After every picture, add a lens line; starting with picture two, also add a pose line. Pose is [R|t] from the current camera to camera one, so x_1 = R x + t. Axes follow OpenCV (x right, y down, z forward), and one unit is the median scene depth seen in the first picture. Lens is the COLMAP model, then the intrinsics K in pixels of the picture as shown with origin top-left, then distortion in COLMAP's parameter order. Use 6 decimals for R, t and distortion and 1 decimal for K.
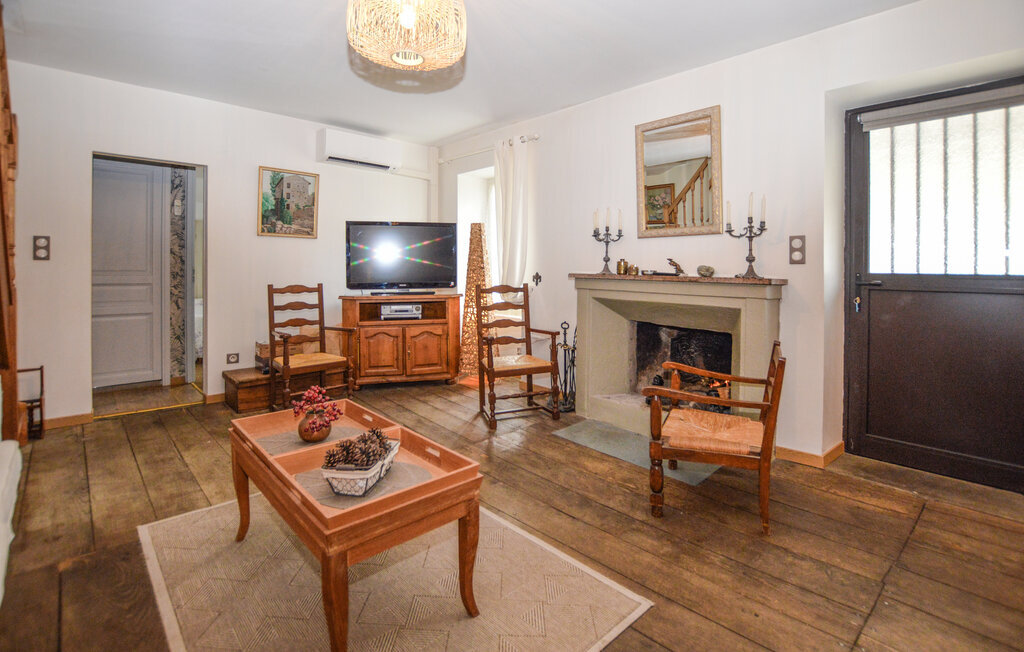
lens RADIAL K [[476.3, 0, 510.4], [0, 476.3, 271.2], [0, 0, 1]] dist [-0.035928, -0.000348]
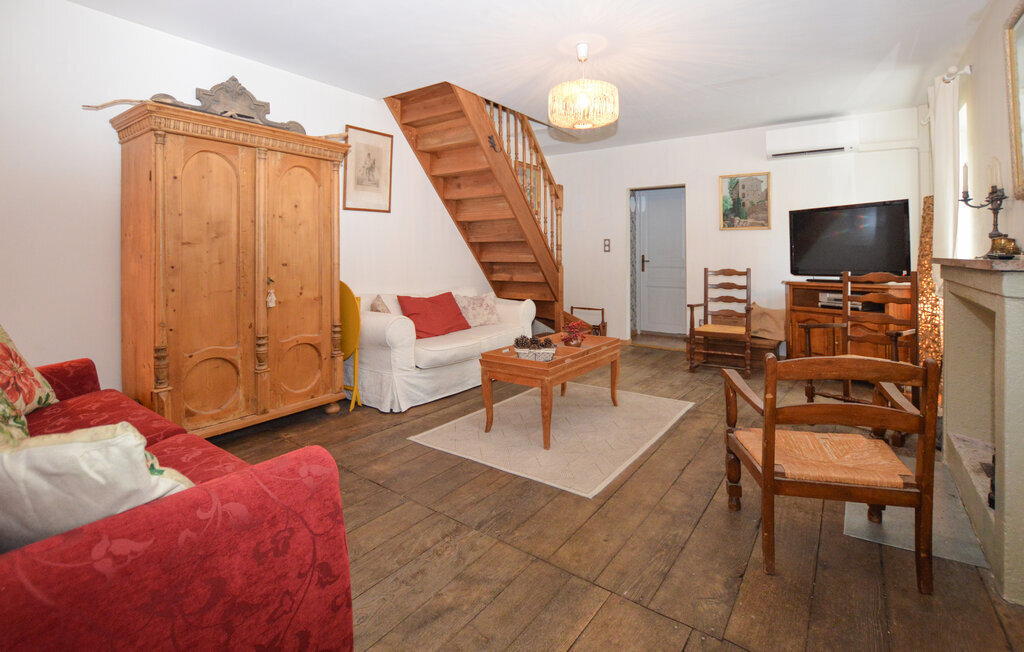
lens RADIAL K [[476.3, 0, 510.4], [0, 476.3, 271.2], [0, 0, 1]] dist [-0.035928, -0.000348]
pose [[0.192043, 0.027060, -0.981013, 0.623868], [0.001573, 0.999610, 0.027881, -0.000929], [0.981385, -0.006897, 0.191926, 0.191687]]
